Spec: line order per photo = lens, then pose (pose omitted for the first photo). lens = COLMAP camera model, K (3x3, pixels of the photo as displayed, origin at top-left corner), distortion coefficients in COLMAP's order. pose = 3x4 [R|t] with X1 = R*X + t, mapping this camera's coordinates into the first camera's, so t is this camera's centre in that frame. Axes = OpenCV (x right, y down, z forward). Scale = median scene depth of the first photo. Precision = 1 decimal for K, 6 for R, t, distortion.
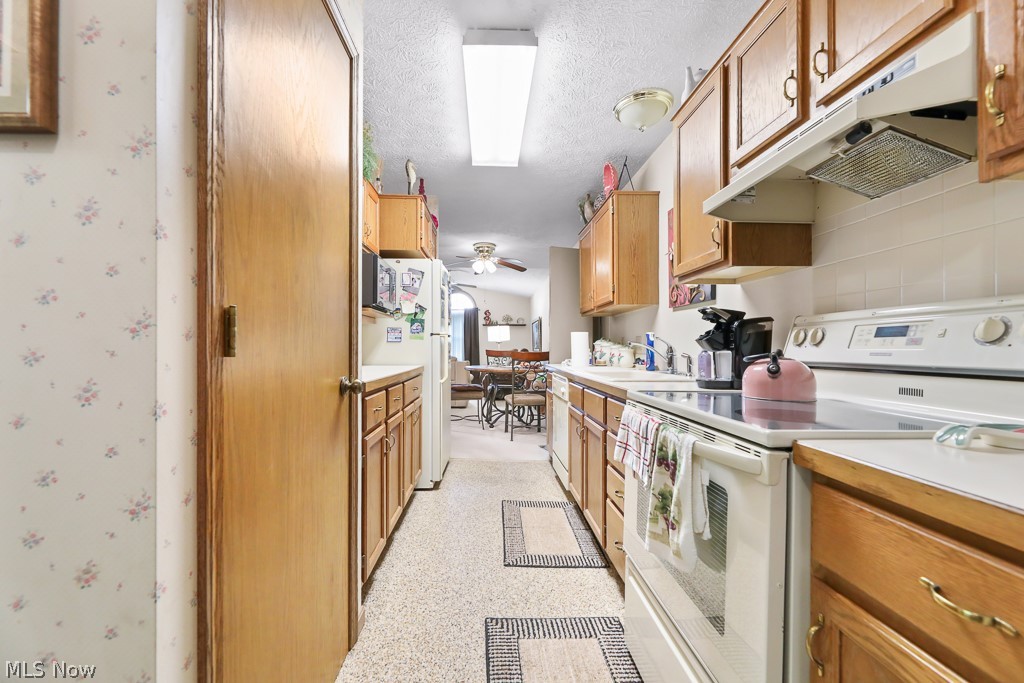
lens RADIAL K [[423.6, 0, 509.5], [0, 423.6, 348.2], [0, 0, 1]] dist [0.001729, 0.000032]
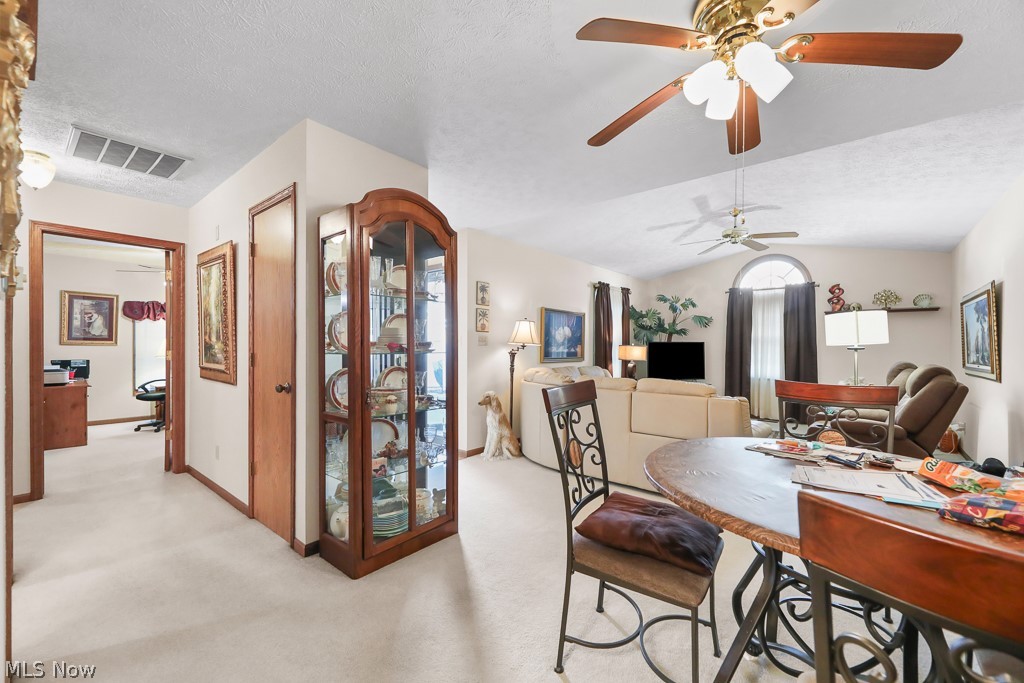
lens RADIAL K [[423.6, 0, 509.5], [0, 423.6, 348.2], [0, 0, 1]] dist [0.001729, 0.000032]
pose [[0.734089, 0.000486, -0.679053, 0.042841], [0.000304, 0.999999, 0.001044, -0.057841], [0.679053, -0.000973, 0.734088, 1.771070]]
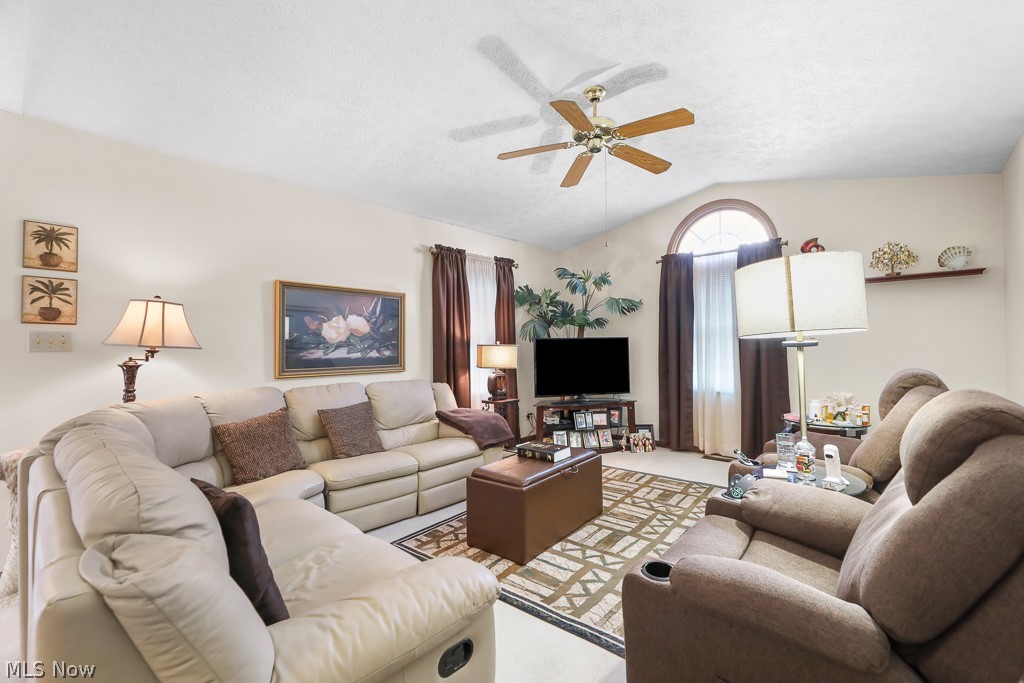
lens RADIAL K [[433.0, 0, 533.0], [0, 433.0, 342.6], [0, 0, 1]] dist [0.002019, 0.000139]
pose [[0.727147, -0.022046, -0.686128, 0.098383], [0.018808, 0.999749, -0.012190, -0.056613], [0.686224, -0.004041, 0.727379, 3.245721]]
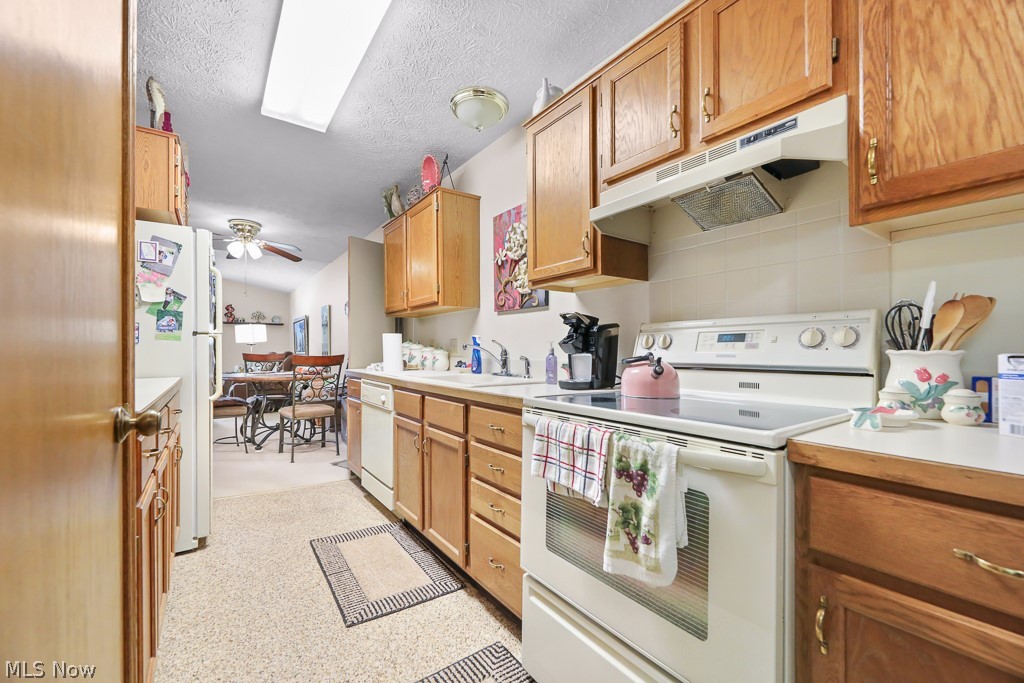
lens RADIAL K [[413.0, 0, 512.4], [0, 413.0, 349.8], [0, 0, 1]] dist [0.001000, -0.000187]
pose [[0.837504, -0.003446, 0.546420, -0.167135], [0.004045, 0.999992, 0.000108, -0.003615], [-0.546416, 0.002119, 0.837511, 0.176919]]
